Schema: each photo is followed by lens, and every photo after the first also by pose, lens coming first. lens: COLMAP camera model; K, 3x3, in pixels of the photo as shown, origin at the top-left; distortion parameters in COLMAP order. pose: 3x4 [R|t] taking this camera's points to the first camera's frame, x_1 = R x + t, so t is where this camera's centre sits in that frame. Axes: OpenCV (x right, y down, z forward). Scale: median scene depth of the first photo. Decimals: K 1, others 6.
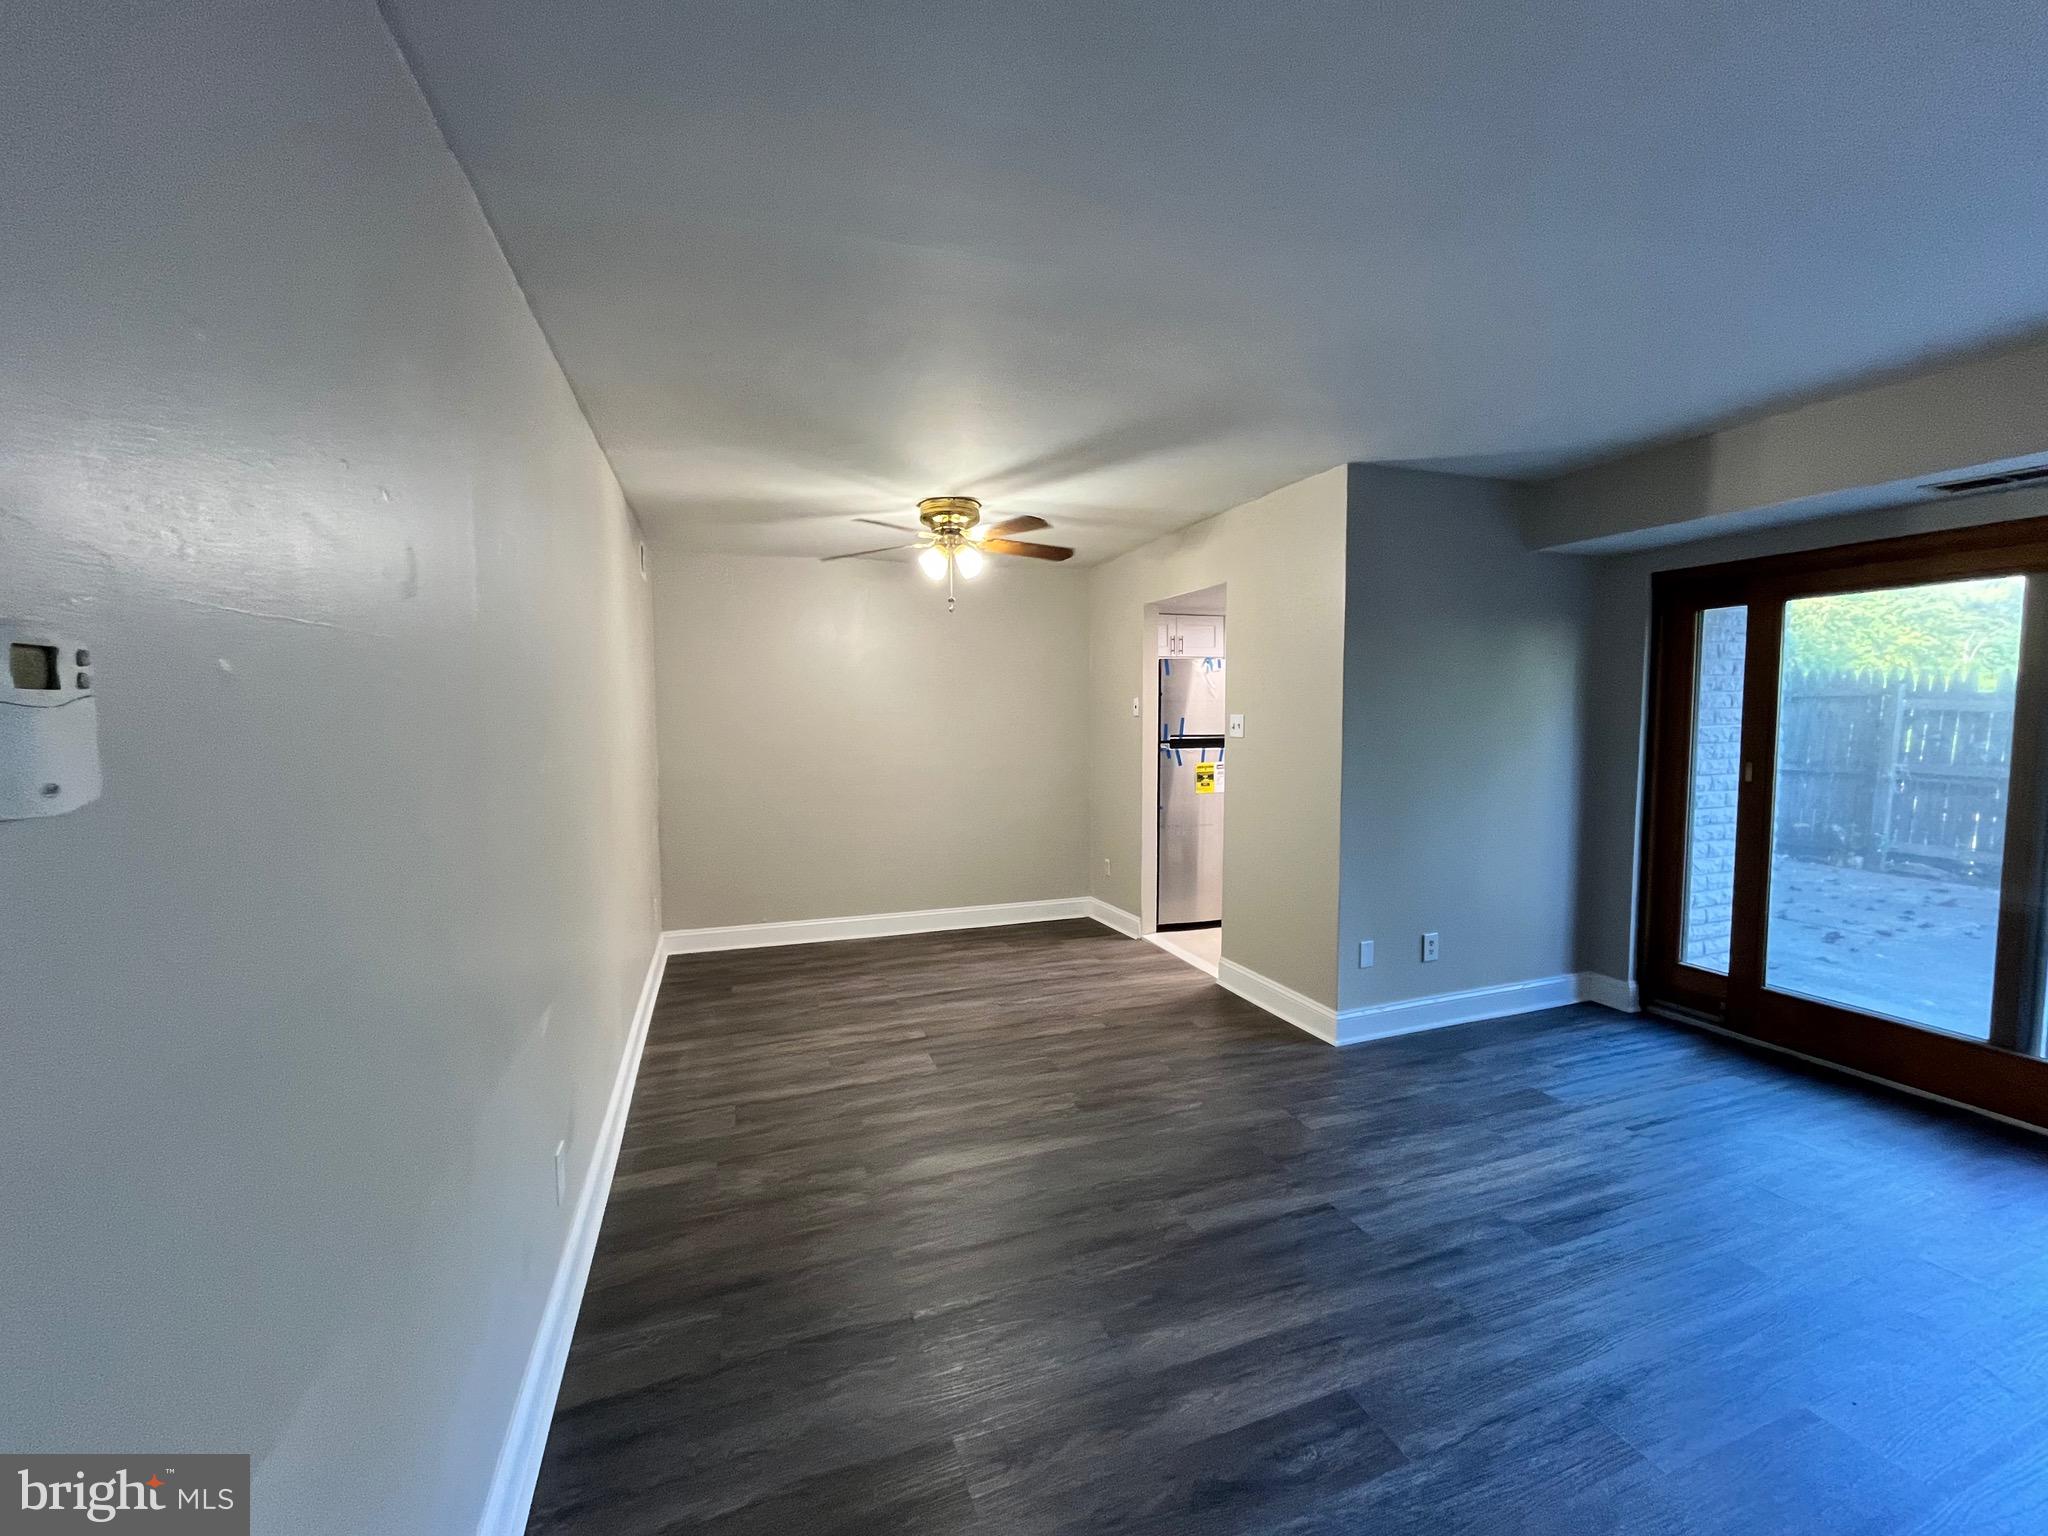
lens RADIAL K [[827.7, 0, 1022.0], [0, 827.7, 765.7], [0, 0, 1]] dist [-0.001652, -0.000325]
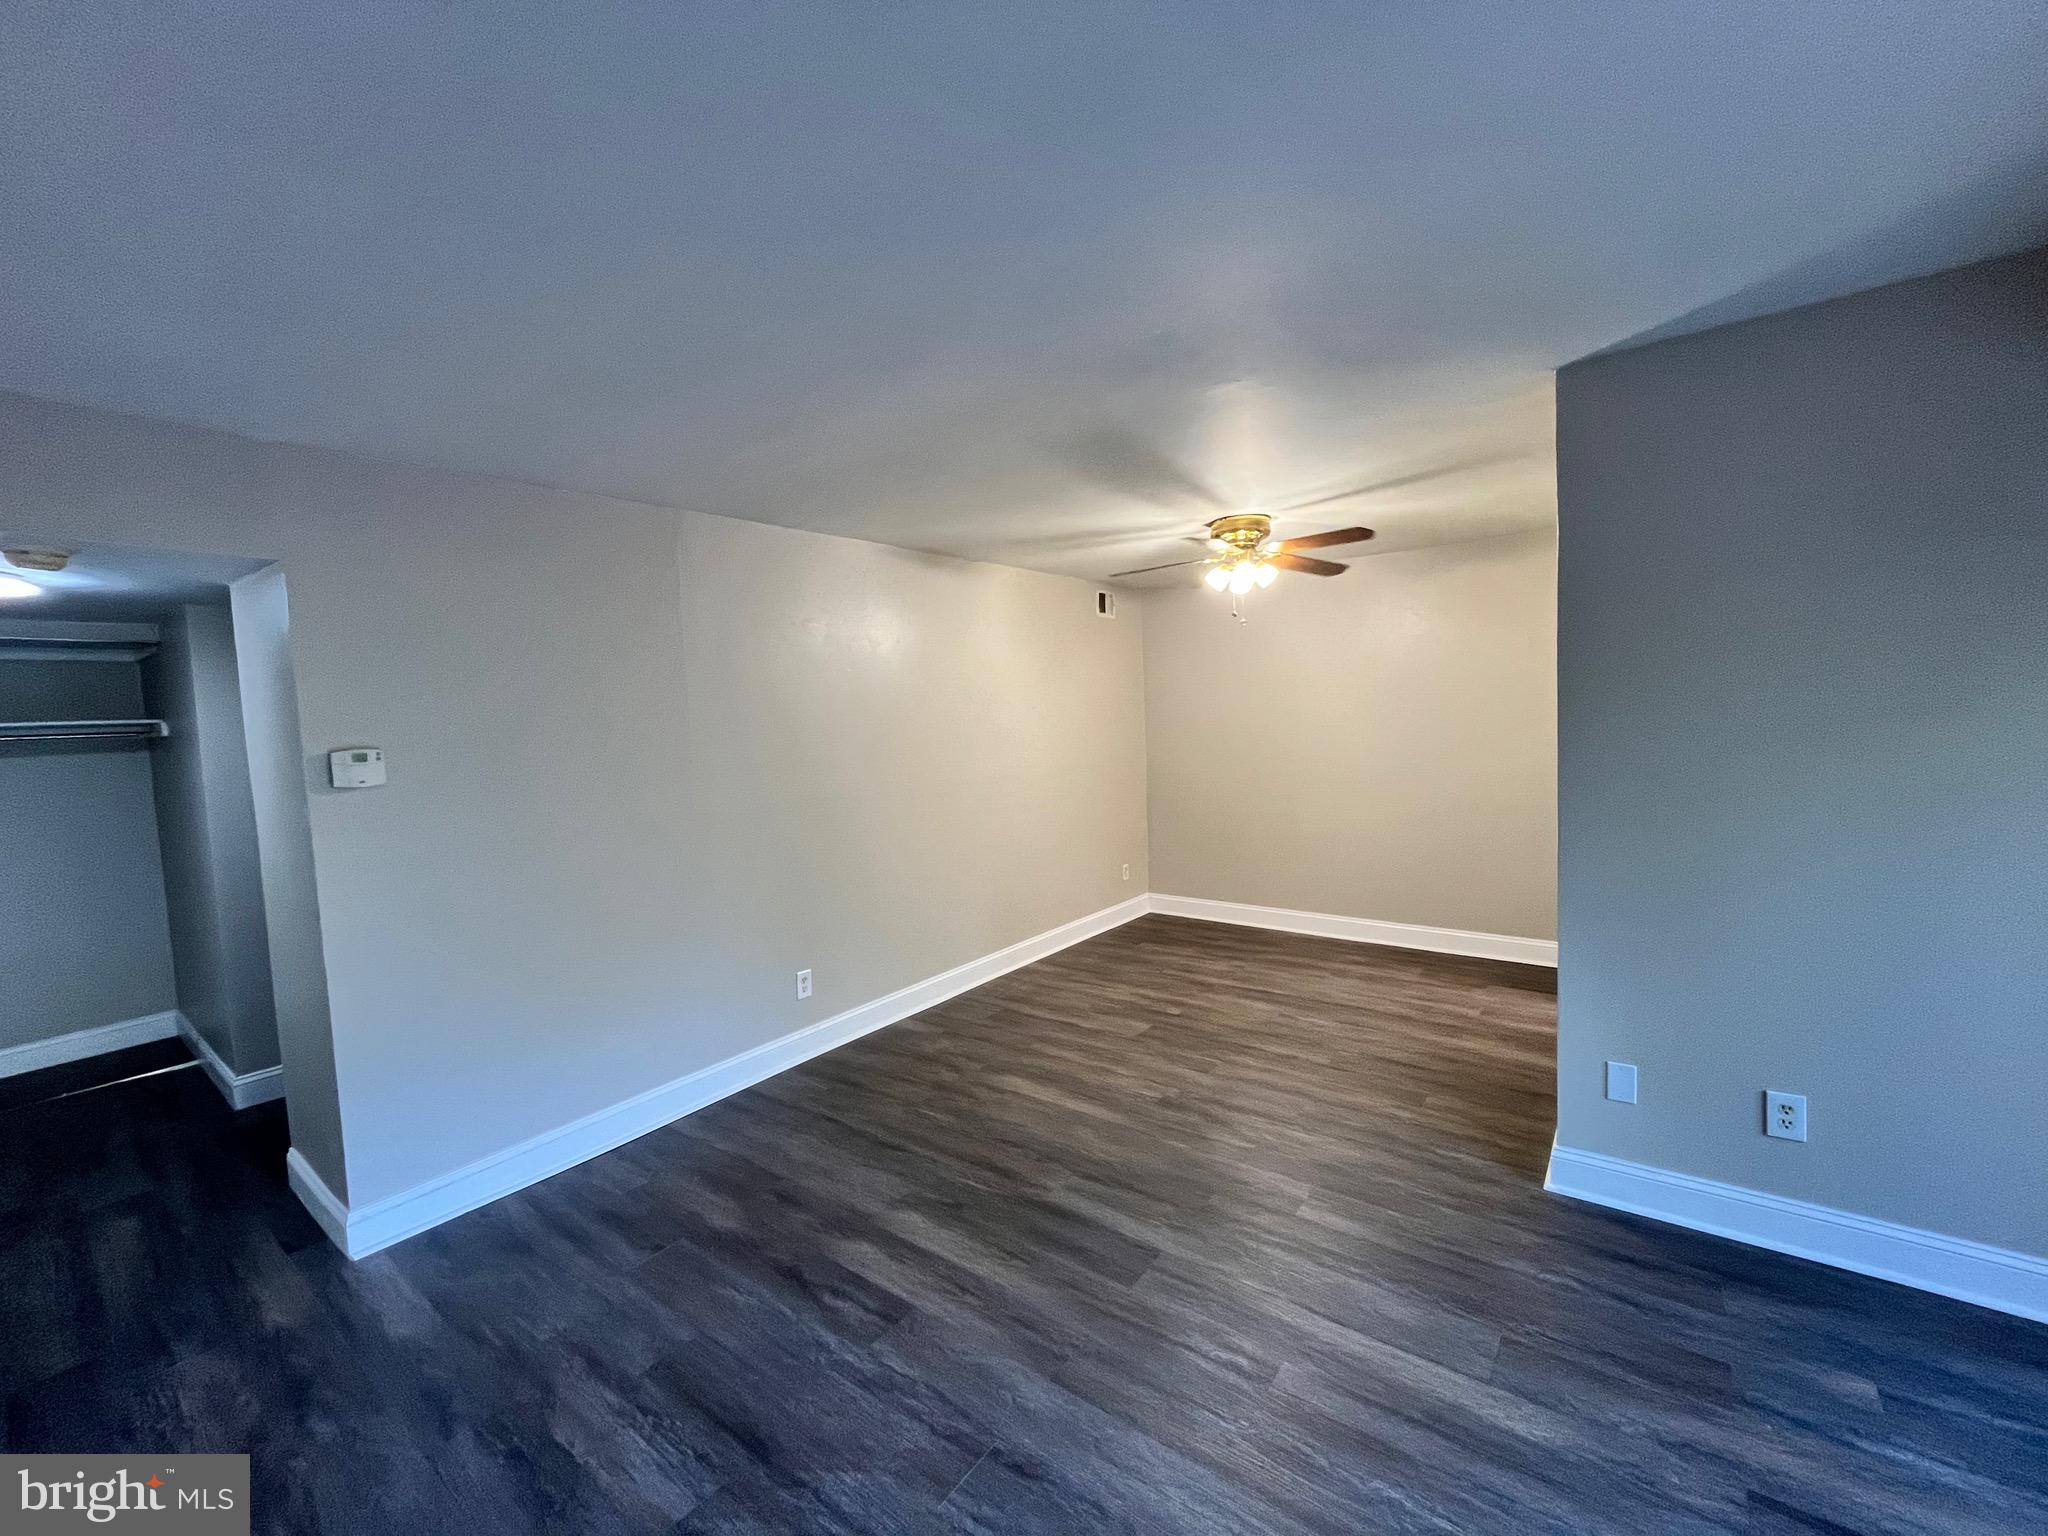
lens RADIAL K [[827.7, 0, 1022.0], [0, 827.7, 765.7], [0, 0, 1]] dist [-0.001652, -0.000325]
pose [[0.536495, 0.038494, -0.843025, 0.643445], [-0.016693, 0.999248, 0.035004, -0.040030], [0.843738, -0.004707, 0.536734, 0.208419]]
